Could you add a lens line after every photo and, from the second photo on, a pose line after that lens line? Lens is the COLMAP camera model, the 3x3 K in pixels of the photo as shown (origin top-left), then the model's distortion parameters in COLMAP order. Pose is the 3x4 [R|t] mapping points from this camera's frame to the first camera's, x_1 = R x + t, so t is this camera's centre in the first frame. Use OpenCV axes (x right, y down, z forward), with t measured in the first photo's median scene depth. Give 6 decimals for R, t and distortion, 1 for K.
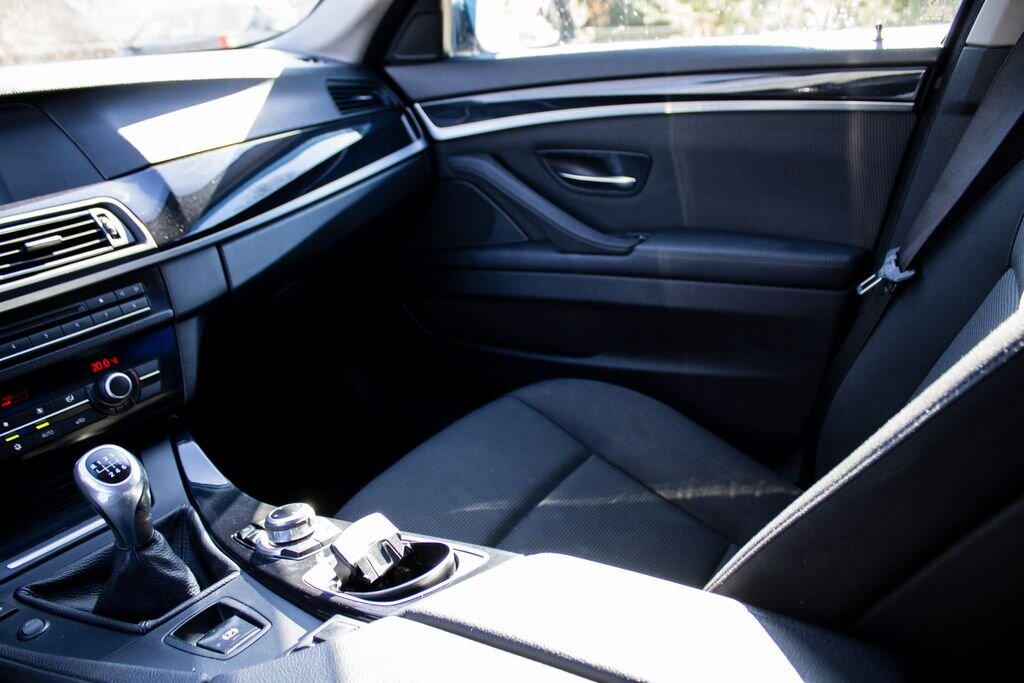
lens RADIAL K [[835.3, 0, 516.8], [0, 835.3, 342.4], [0, 0, 1]] dist [-0.167638, 0.125225]
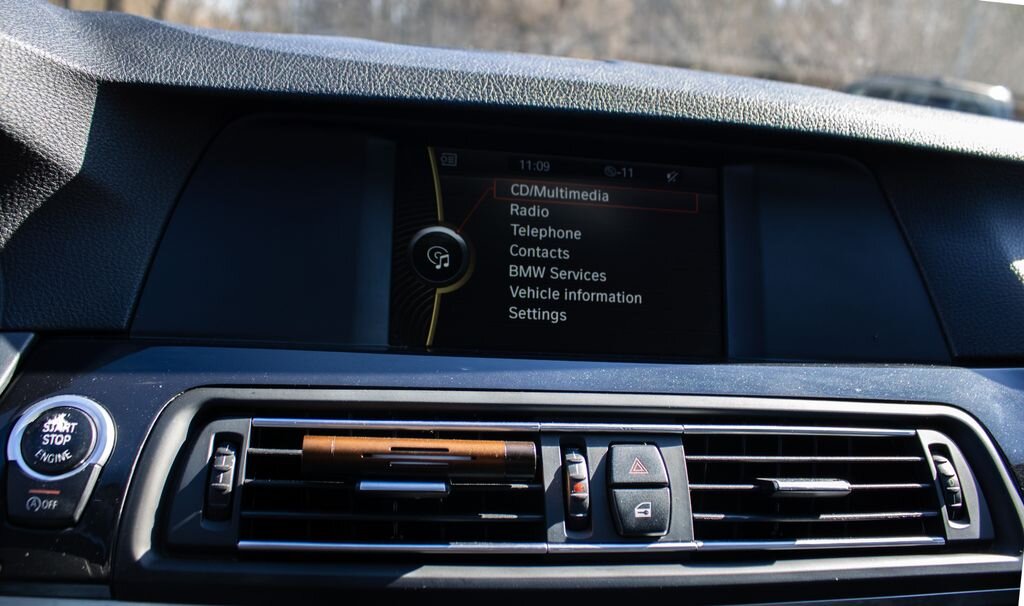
lens RADIAL K [[893.5, 0, 508.5], [0, 893.5, 307.5], [0, 0, 1]] dist [-0.131250, 0.028918]
pose [[0.711579, 0.297147, -0.636678, -0.456989], [-0.377714, 0.925869, 0.009967, -0.162370], [0.592442, 0.233390, 0.771065, 0.550020]]
